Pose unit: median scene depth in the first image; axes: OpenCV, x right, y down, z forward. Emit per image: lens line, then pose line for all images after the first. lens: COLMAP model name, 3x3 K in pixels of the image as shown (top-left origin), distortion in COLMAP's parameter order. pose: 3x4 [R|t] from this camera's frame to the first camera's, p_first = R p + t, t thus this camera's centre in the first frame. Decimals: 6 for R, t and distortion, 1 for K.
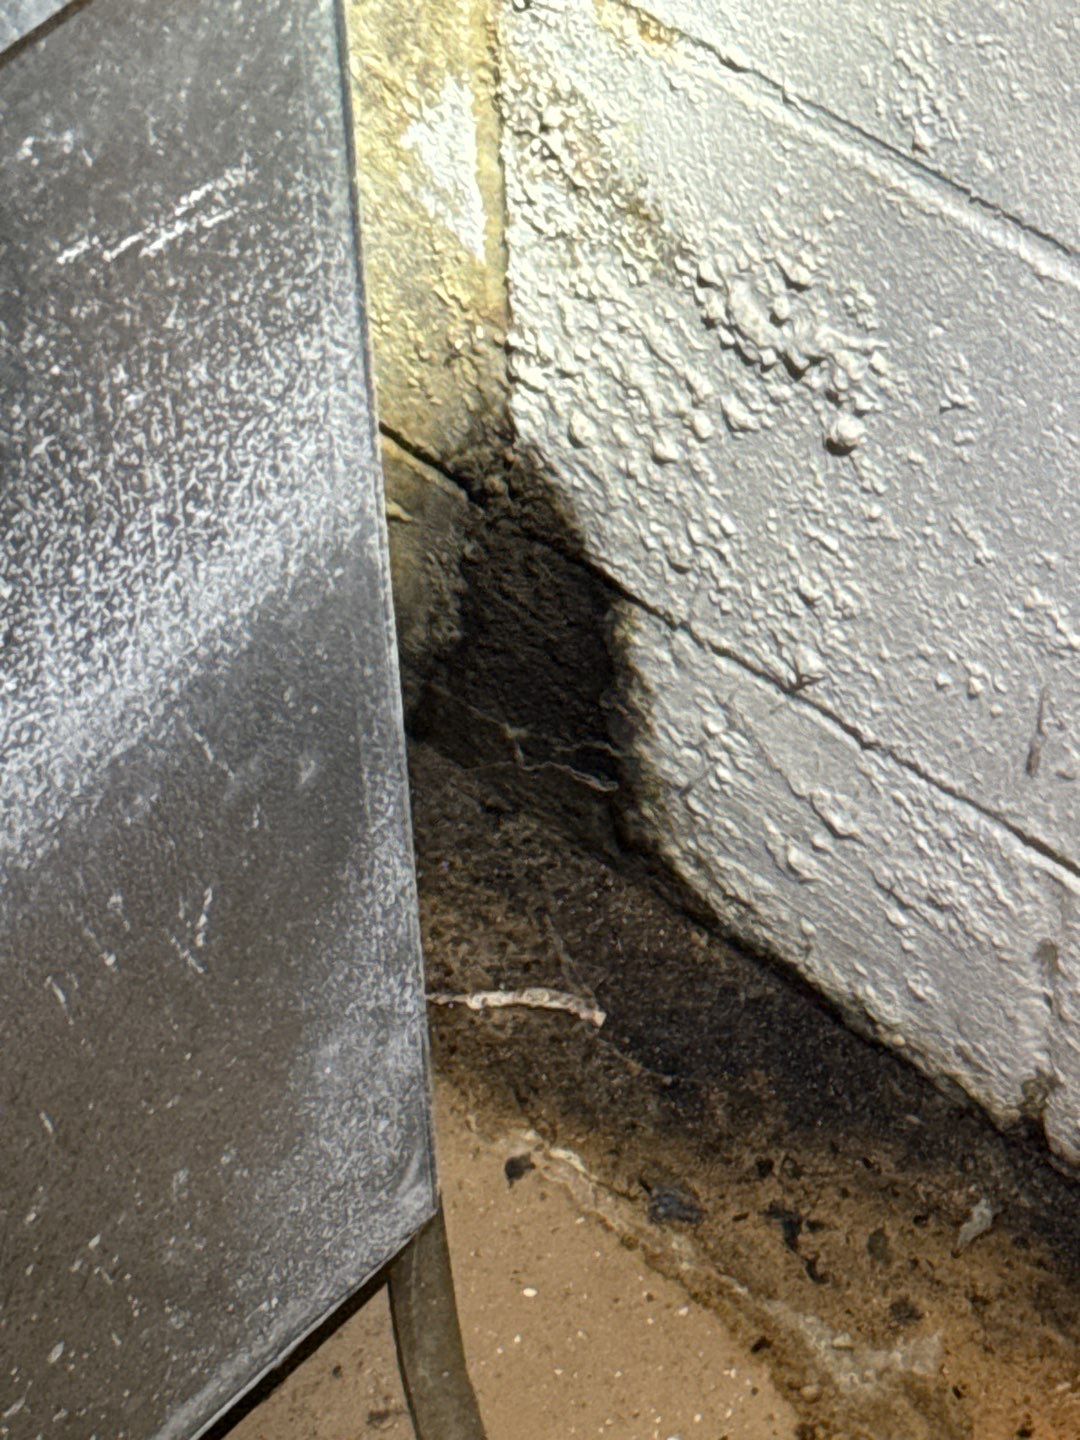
lens RADIAL K [[5541.8, 0, 540.2], [0, 5541.8, 722.0], [0, 0, 1]] dist [0.322254, 0.000000]
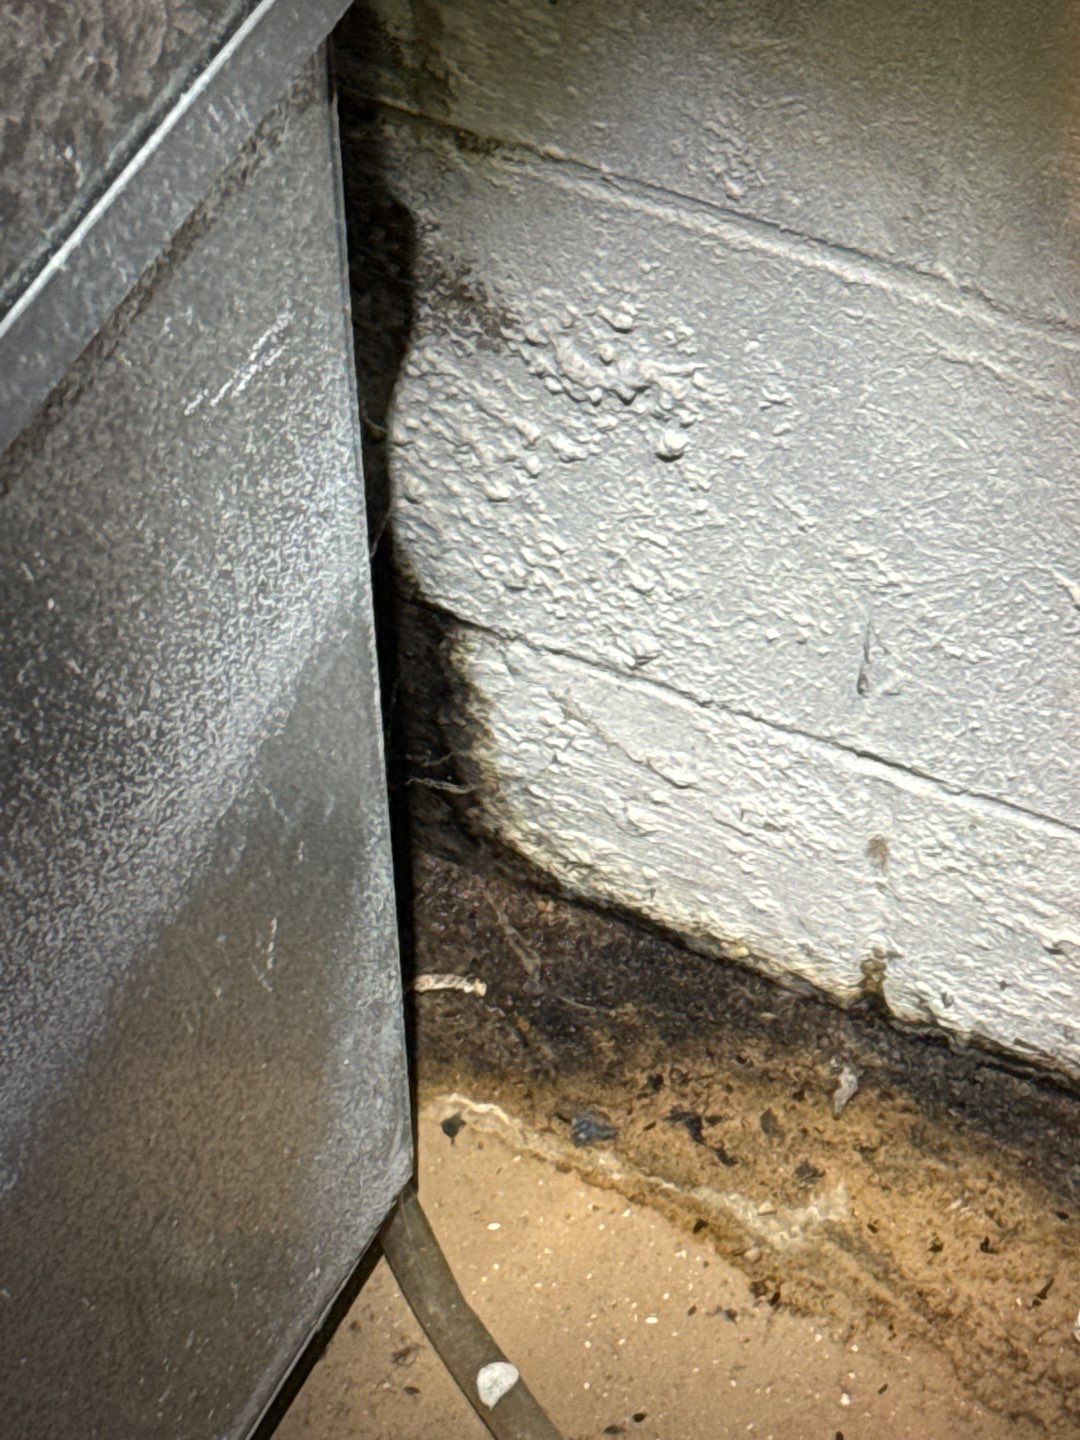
lens RADIAL K [[5541.8, 0, 539.4], [0, 5541.8, 718.4], [0, 0, 1]] dist [0.322254, 0.000000]
pose [[0.967155, -0.198241, 0.159094, -0.168155], [0.200048, 0.979775, 0.004738, -0.005691], [-0.156816, 0.027244, 0.987252, -0.165107]]
